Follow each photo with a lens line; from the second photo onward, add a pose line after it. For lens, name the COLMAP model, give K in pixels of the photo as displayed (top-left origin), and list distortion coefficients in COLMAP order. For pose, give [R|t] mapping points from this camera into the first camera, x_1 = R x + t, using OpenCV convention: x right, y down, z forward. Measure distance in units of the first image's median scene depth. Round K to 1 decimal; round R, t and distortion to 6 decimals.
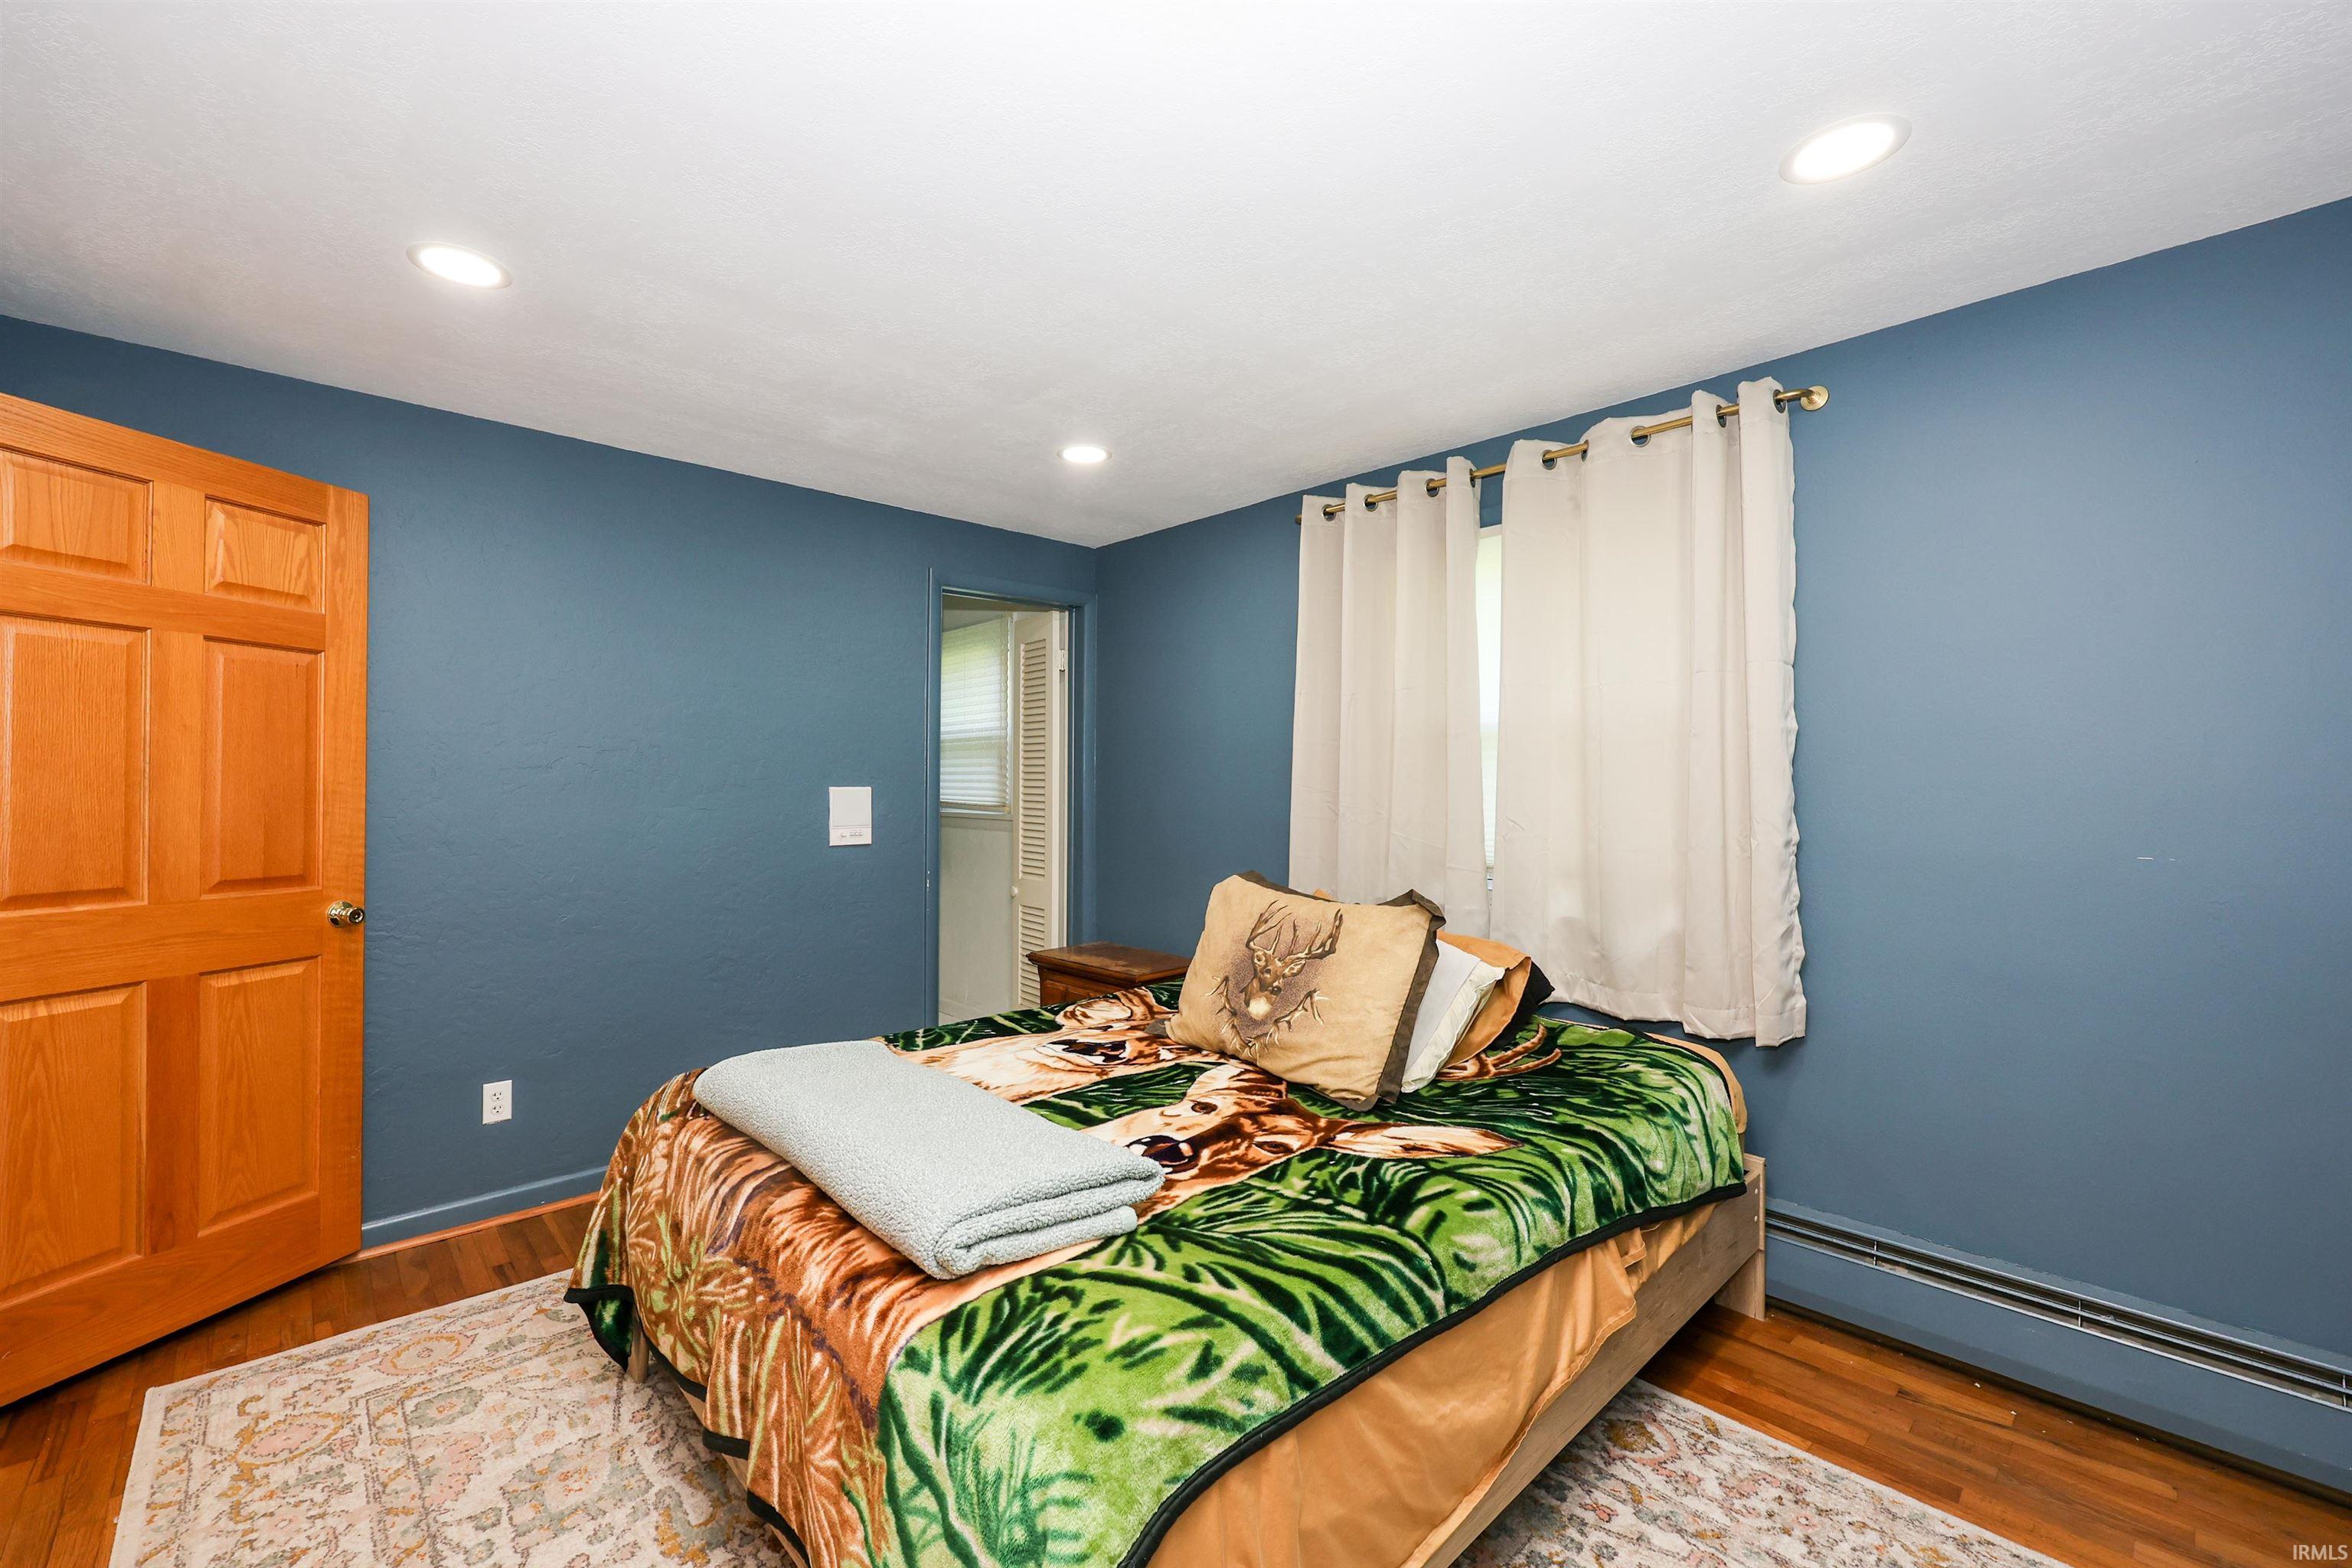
lens RADIAL K [[971.2, 0, 1173.7], [0, 971.2, 788.0], [0, 0, 1]] dist [-0.007320, 0.001657]
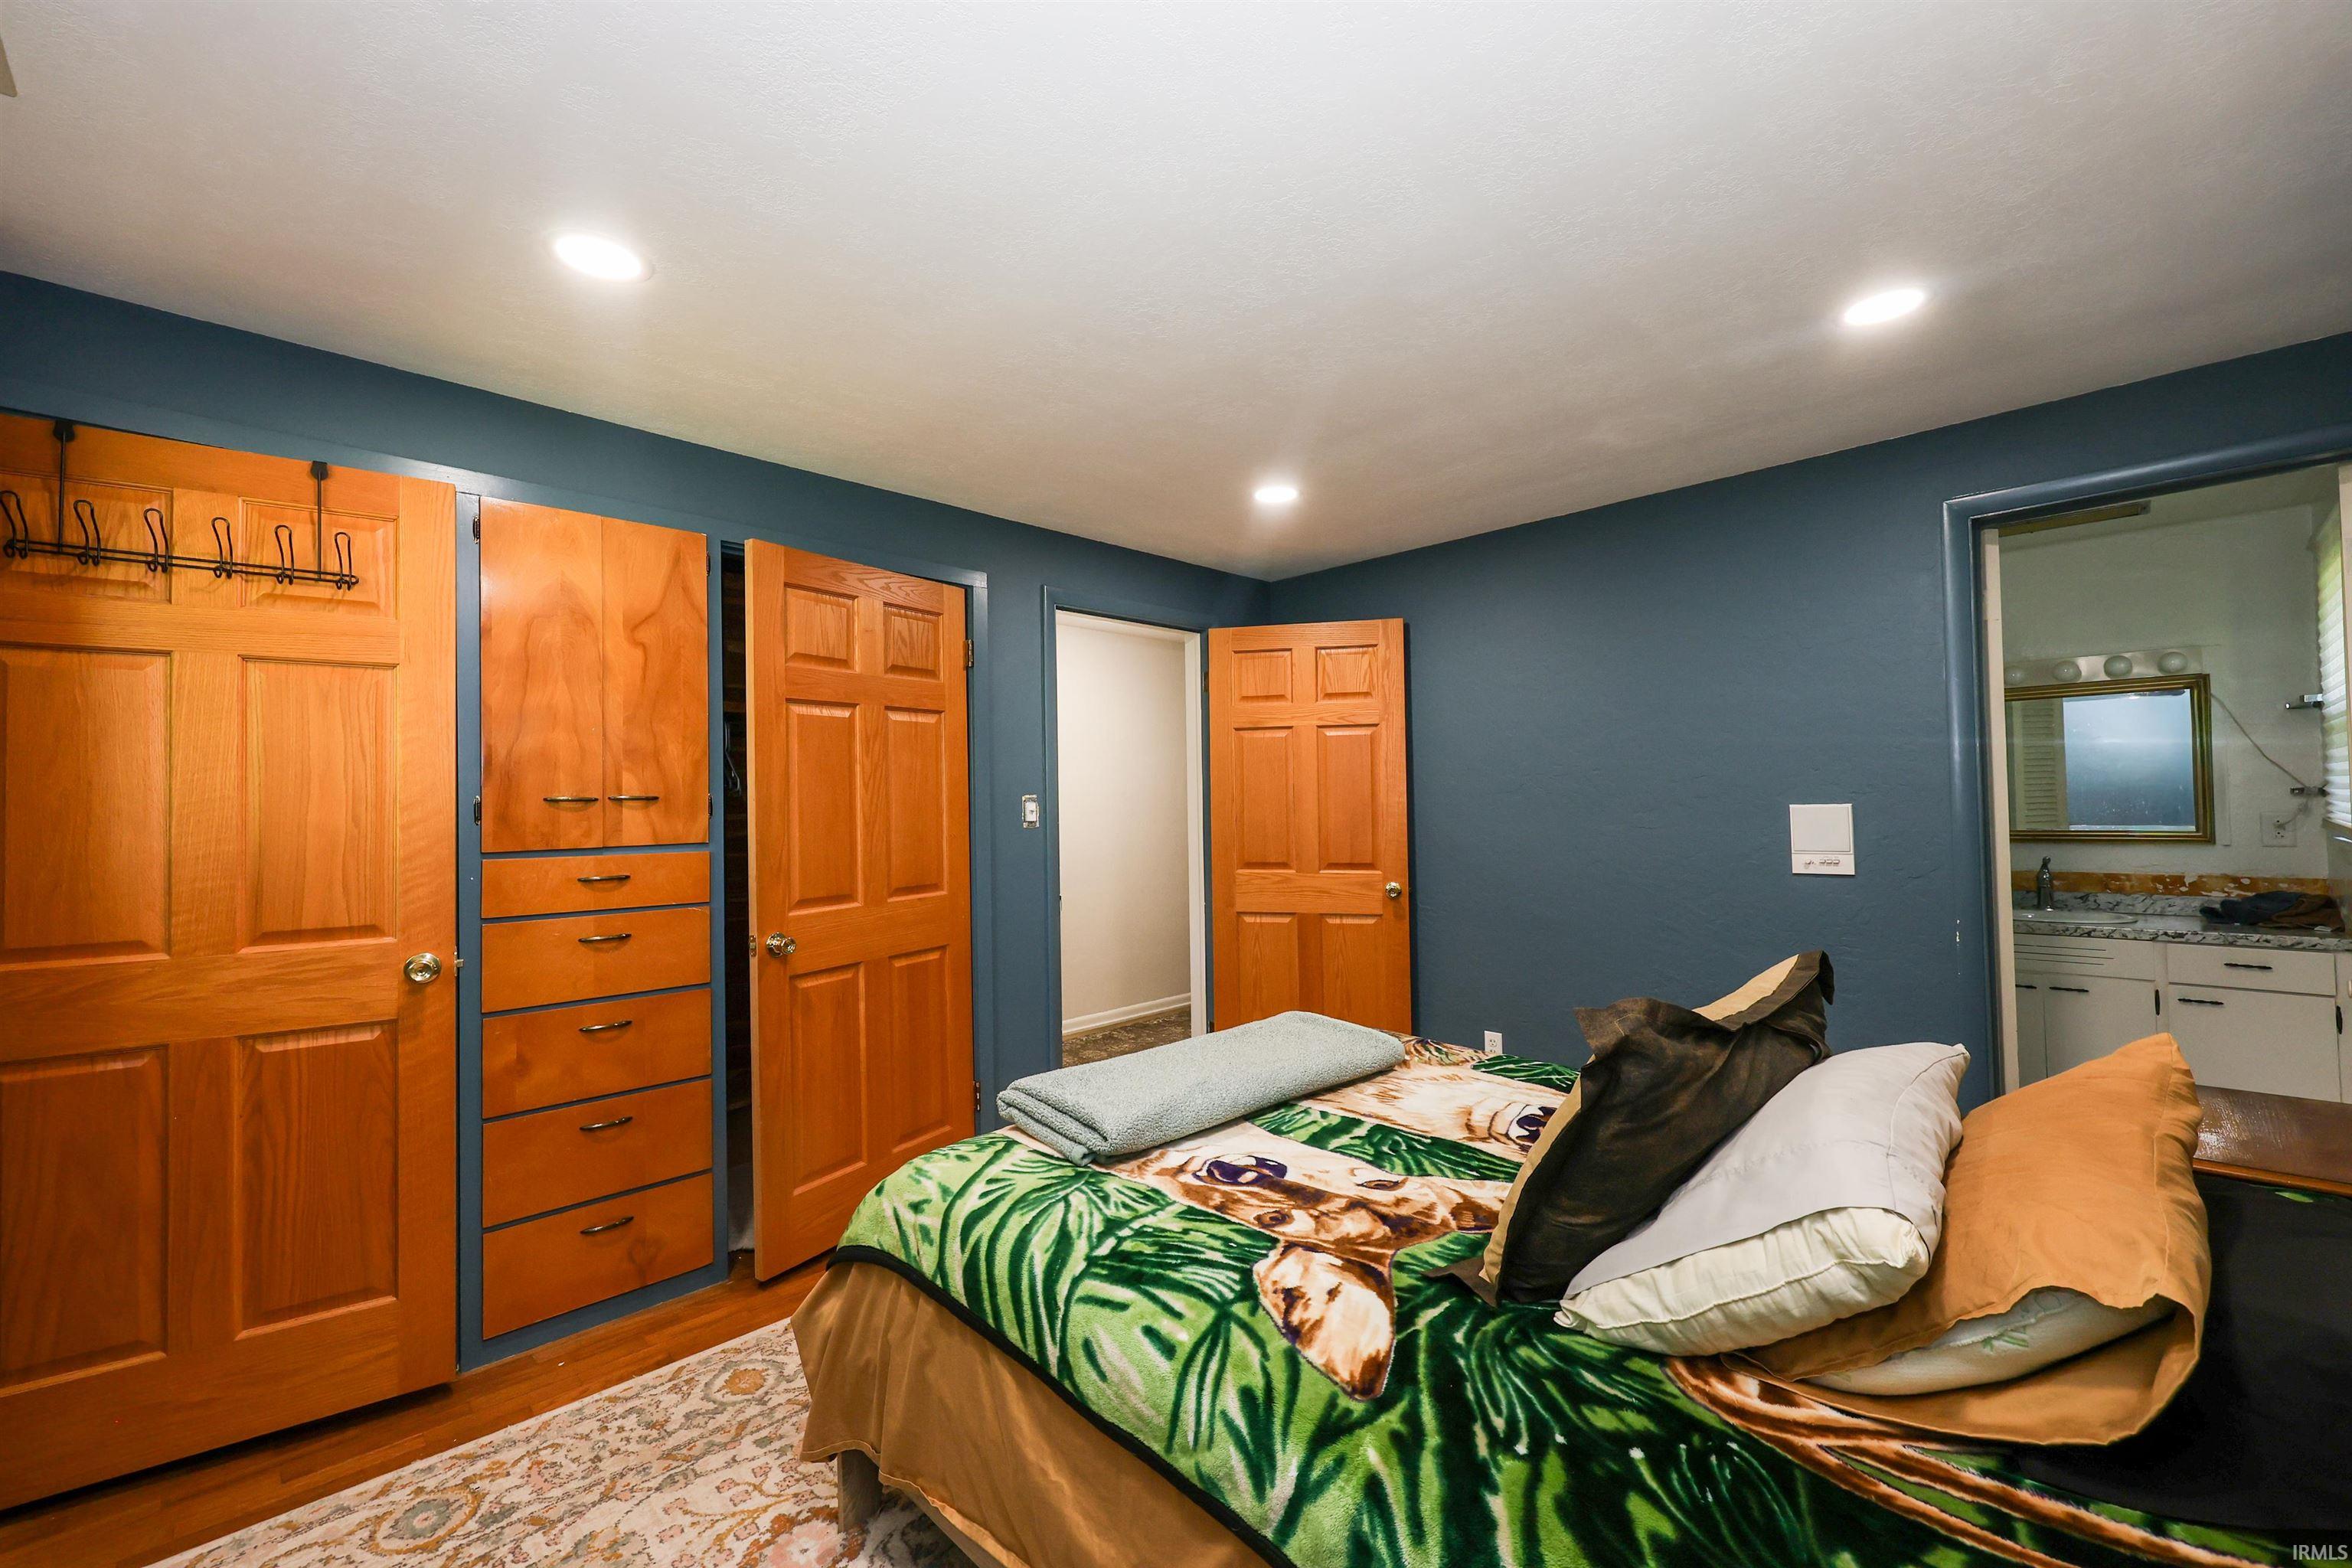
lens RADIAL K [[971.2, 0, 1173.0], [0, 971.2, 783.8], [0, 0, 1]] dist [-0.007320, 0.001657]
pose [[0.012084, -0.023594, -0.999649, 1.013811], [0.013461, 0.999635, -0.023431, -0.013195], [0.999836, -0.013173, 0.012397, 0.902125]]
